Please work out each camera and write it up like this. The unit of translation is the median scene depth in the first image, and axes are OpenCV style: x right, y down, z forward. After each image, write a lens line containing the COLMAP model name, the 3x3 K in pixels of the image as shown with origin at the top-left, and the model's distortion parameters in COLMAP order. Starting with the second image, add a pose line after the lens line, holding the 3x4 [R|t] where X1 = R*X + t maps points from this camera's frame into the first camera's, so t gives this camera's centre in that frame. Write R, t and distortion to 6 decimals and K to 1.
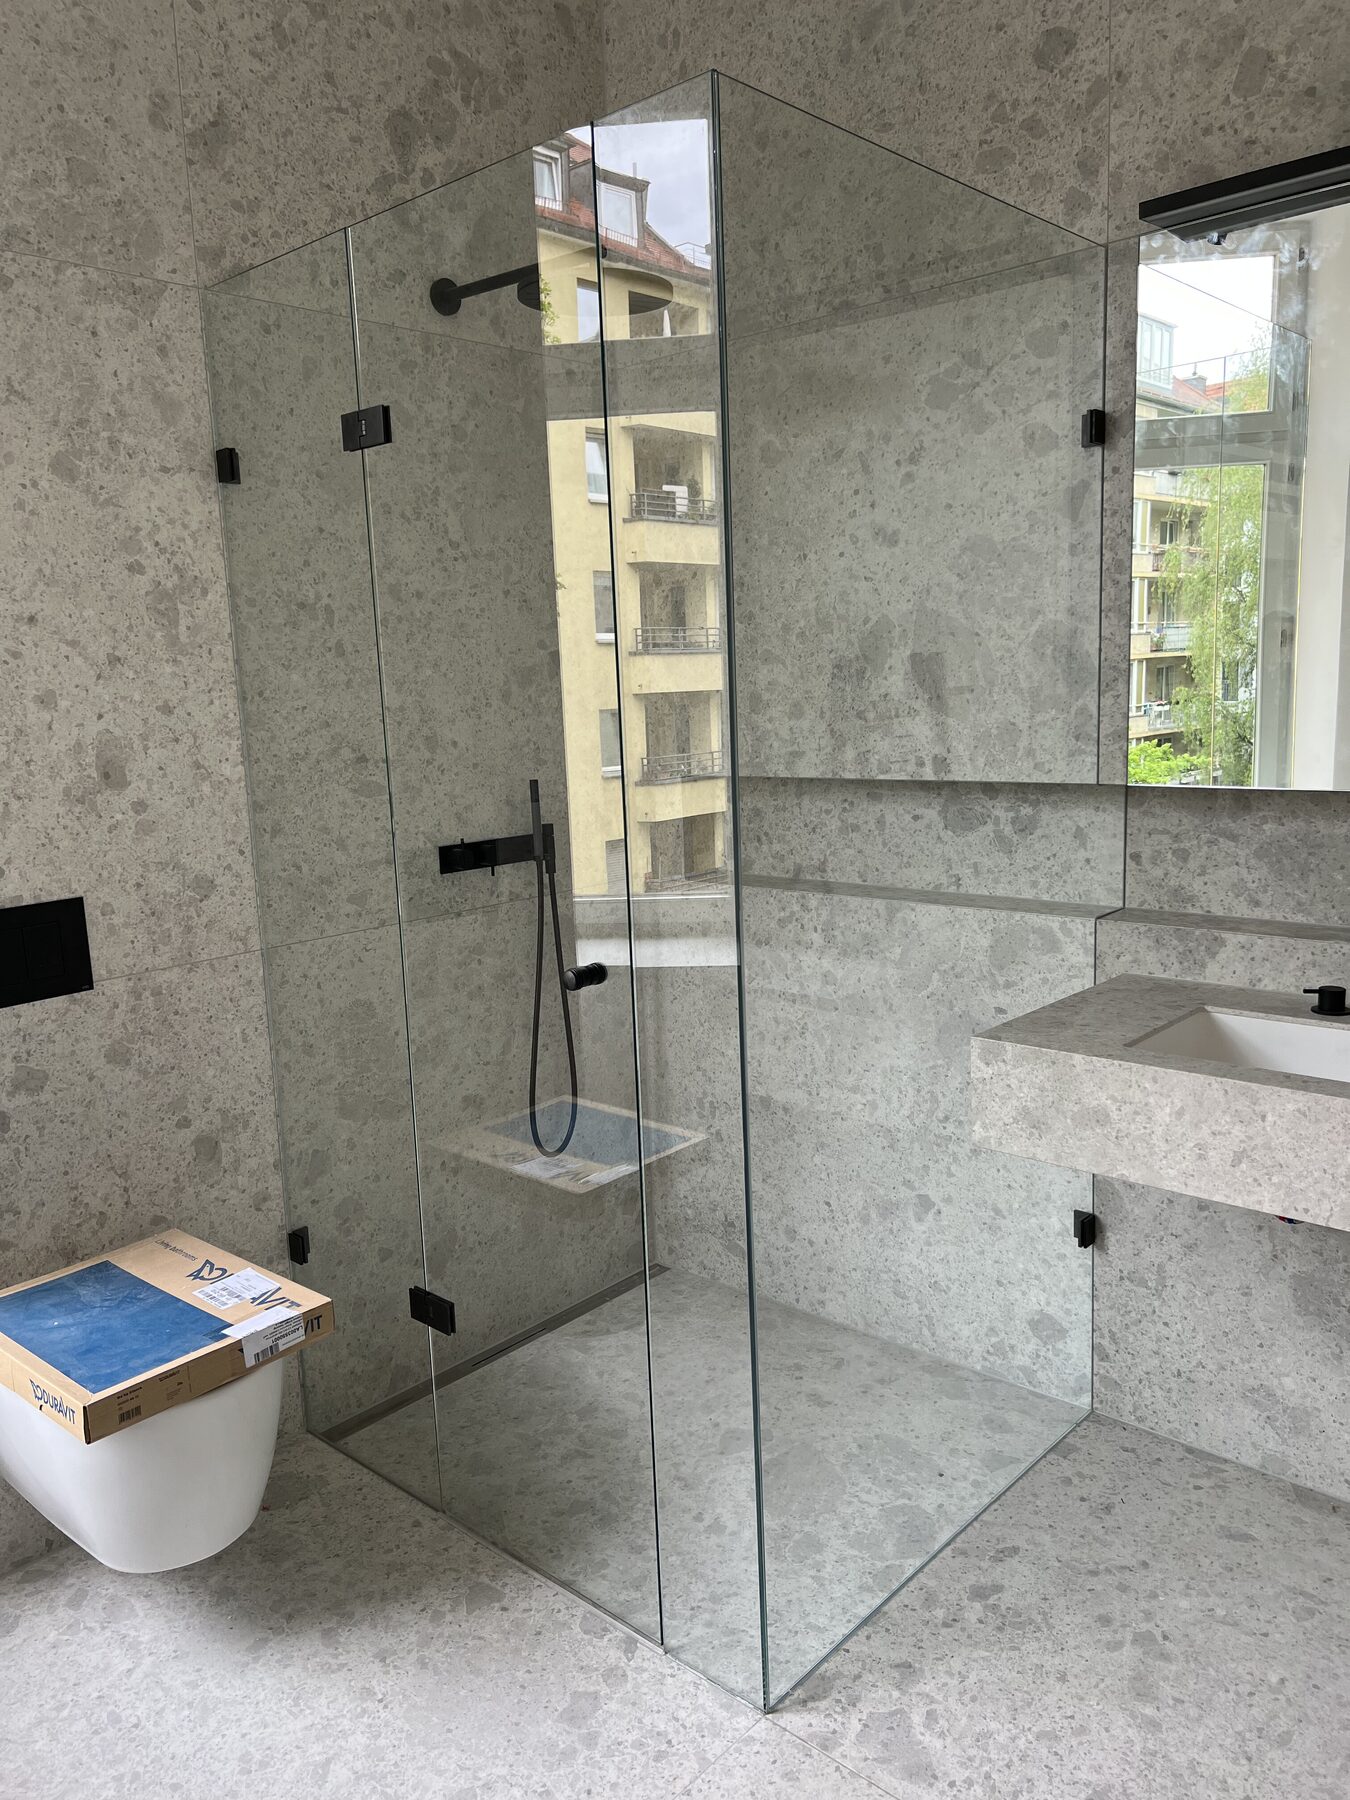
lens RADIAL K [[1361.6, 0, 675.0], [0, 1361.6, 900.0], [0, 0, 1]] dist [0.036750, -0.047459]
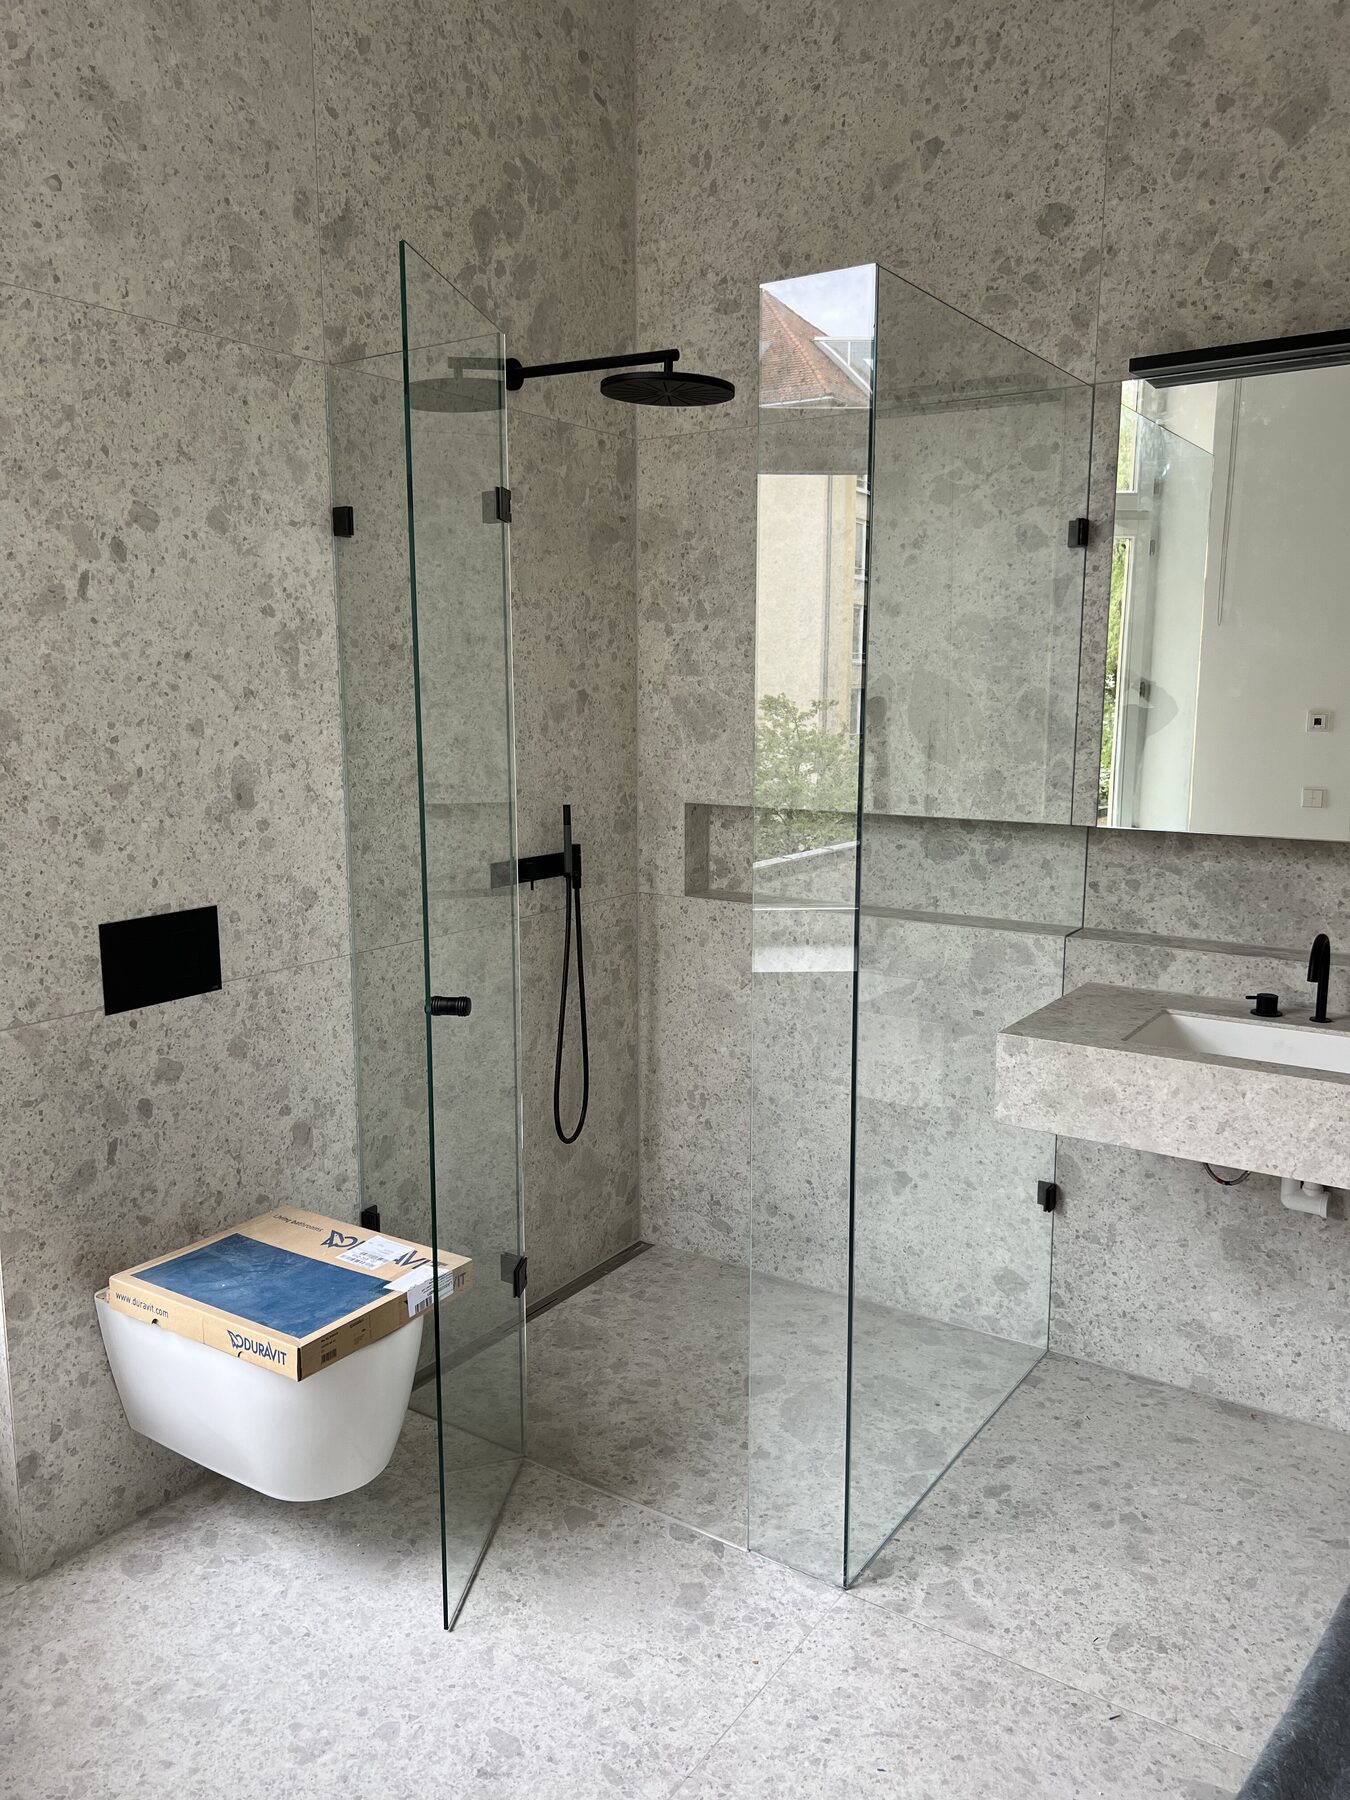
lens RADIAL K [[1361.6, 0, 675.0], [0, 1361.6, 900.0], [0, 0, 1]] dist [0.036750, -0.047459]
pose [[0.988933, 0.016799, 0.147412, -0.219458], [-0.015925, 0.999848, -0.007106, -0.004629], [-0.147509, 0.004680, 0.989050, -0.144624]]
